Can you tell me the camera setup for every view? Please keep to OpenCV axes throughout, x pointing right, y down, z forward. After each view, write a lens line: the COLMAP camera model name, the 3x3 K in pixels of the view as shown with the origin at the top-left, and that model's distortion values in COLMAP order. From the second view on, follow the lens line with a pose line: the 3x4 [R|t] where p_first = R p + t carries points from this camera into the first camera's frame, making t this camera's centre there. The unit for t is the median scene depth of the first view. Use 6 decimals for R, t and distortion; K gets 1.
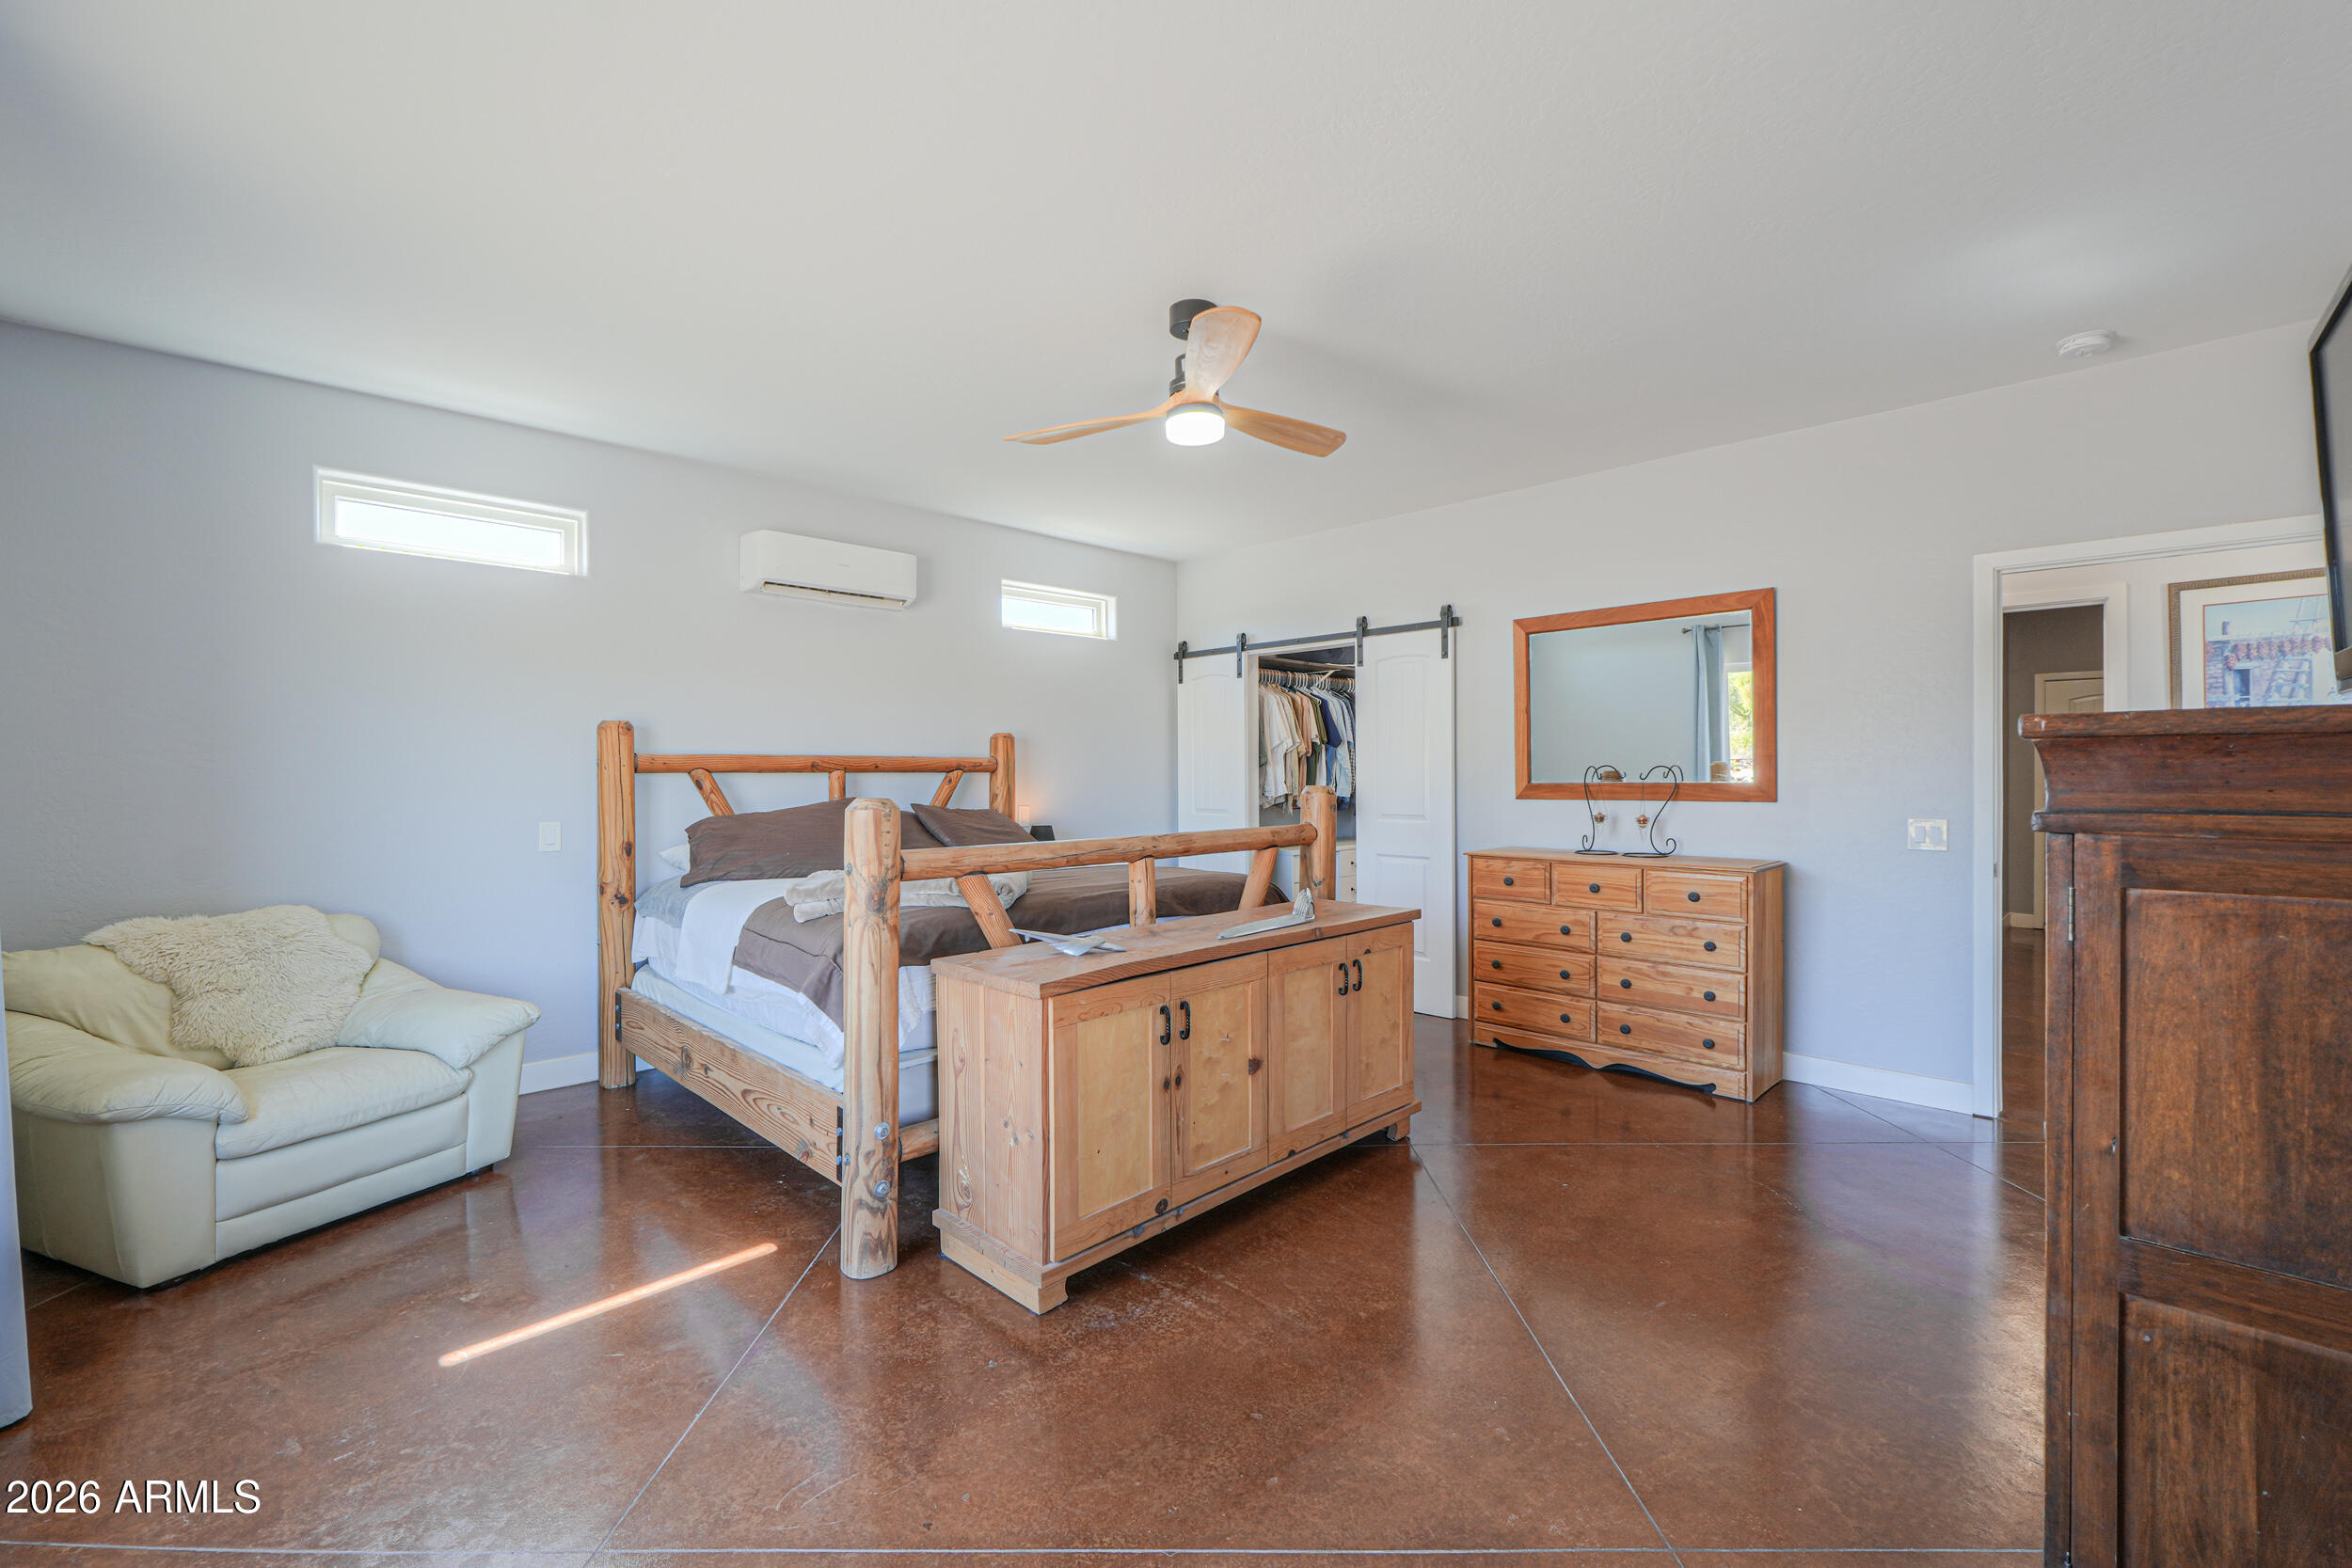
lens RADIAL K [[1006.7, 0, 1180.1], [0, 1006.7, 773.1], [0, 0, 1]] dist [0.021085, -0.000110]
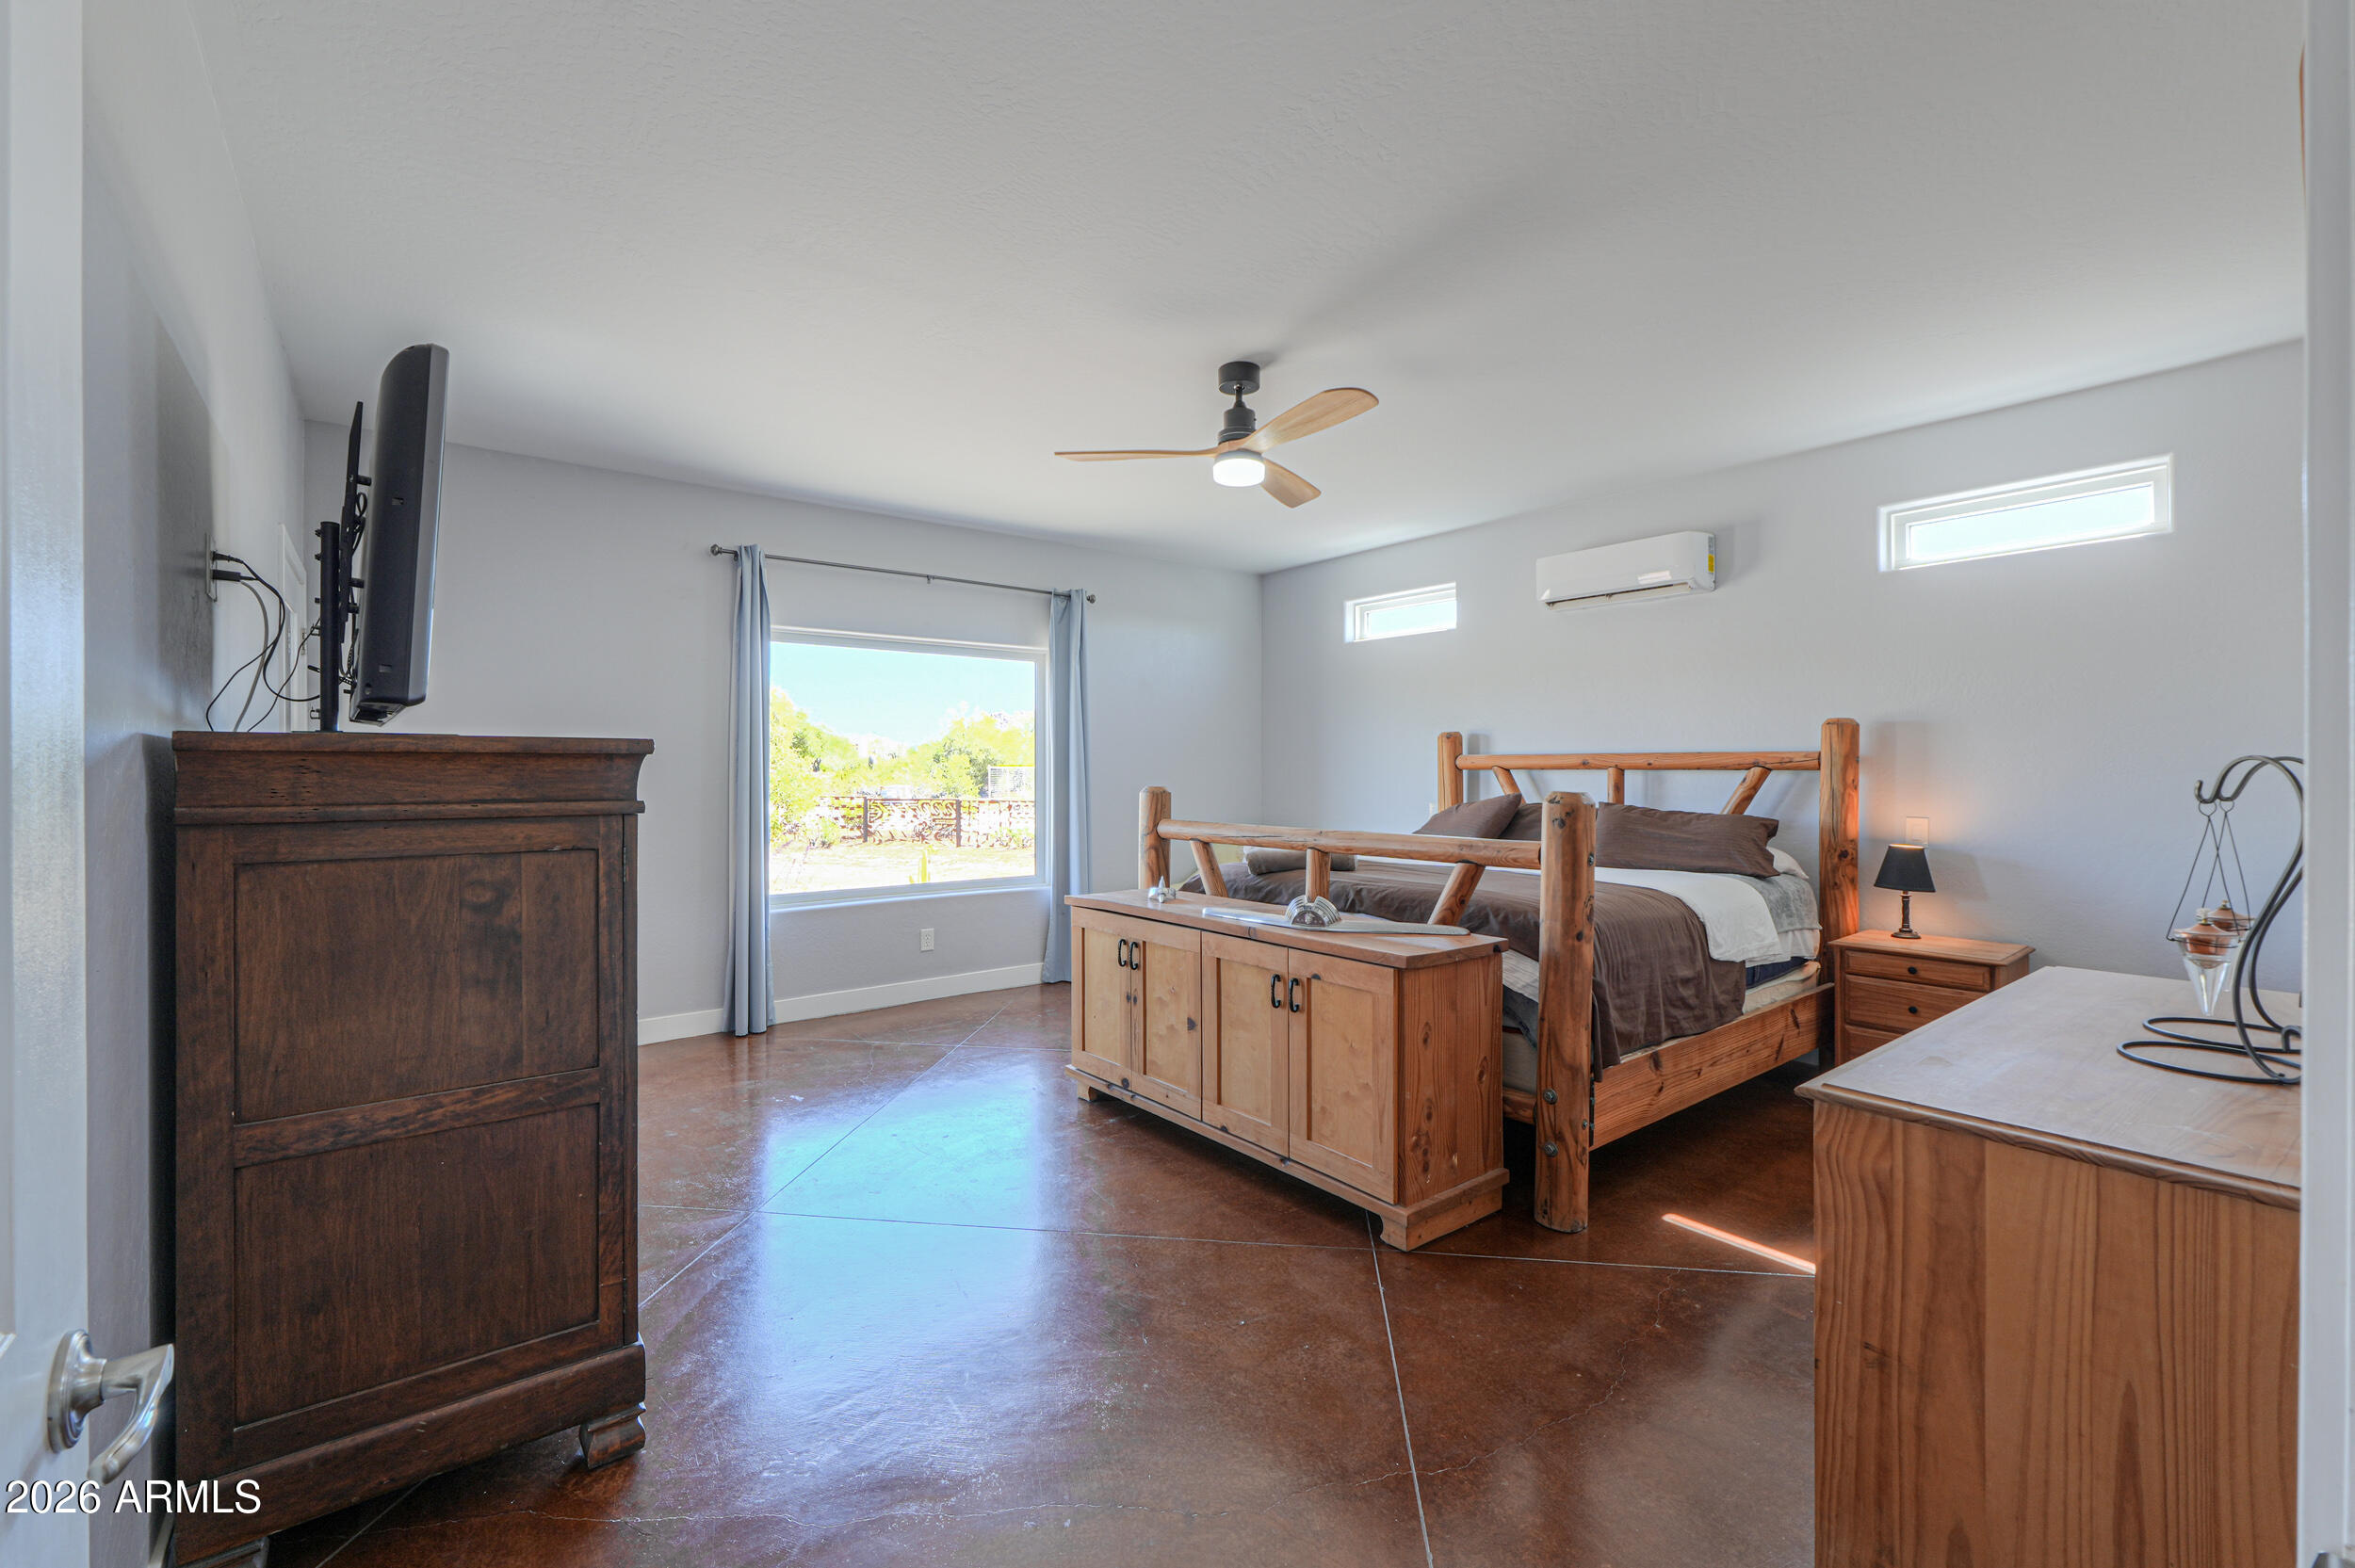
lens RADIAL K [[996.4, 0, 1166.1], [0, 996.4, 783.4], [0, 0, 1]] dist [0.001346, -0.000561]
pose [[-0.138330, 0.015581, -0.990264, 1.032569], [-0.004973, 0.999853, 0.016427, -0.001373], [0.990374, 0.007197, -0.138233, 0.975912]]
